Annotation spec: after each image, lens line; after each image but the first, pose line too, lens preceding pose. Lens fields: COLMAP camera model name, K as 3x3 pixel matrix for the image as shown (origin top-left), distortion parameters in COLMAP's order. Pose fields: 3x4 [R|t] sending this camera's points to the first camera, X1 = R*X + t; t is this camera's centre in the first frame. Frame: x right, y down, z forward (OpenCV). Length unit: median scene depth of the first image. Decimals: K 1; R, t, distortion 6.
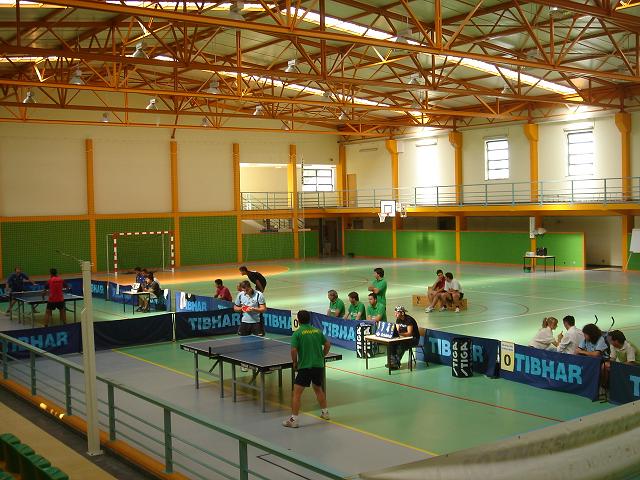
lens RADIAL K [[807.5, 0, 320.0], [0, 807.5, 240.0], [0, 0, 1]] dist [-0.074847, 0.001534]
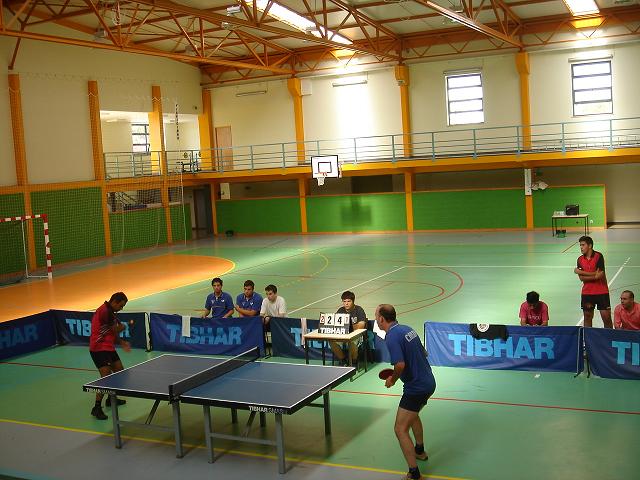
lens RADIAL K [[790.6, 0, 320.0], [0, 790.6, 240.0], [0, 0, 1]] dist [-0.078375, 0.002812]
pose [[0.893160, -0.076849, 0.443125, -0.240769], [0.060535, 0.996869, 0.050868, -0.008586], [-0.445647, -0.018609, 0.895015, 0.331188]]
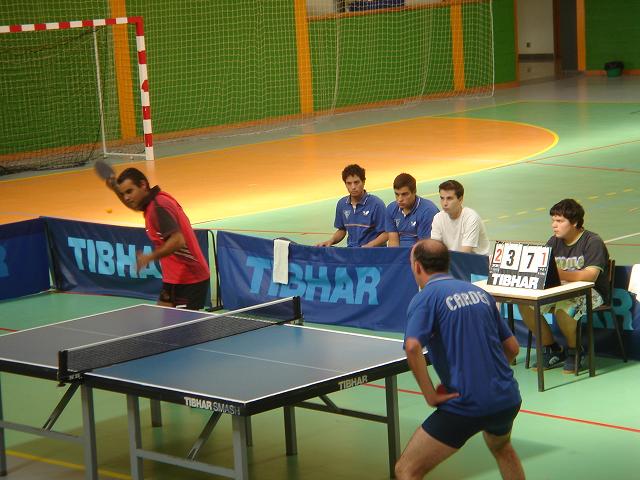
lens RADIAL K [[1967.1, 0, 320.0], [0, 1967.1, 240.0], [0, 0, 1]] dist [0.870466, -0.168940]
pose [[0.990457, -0.062551, 0.122811, 1.291233], [0.049154, 0.992799, 0.109243, 0.057266], [-0.128760, -0.102164, 0.986399, -1.708560]]
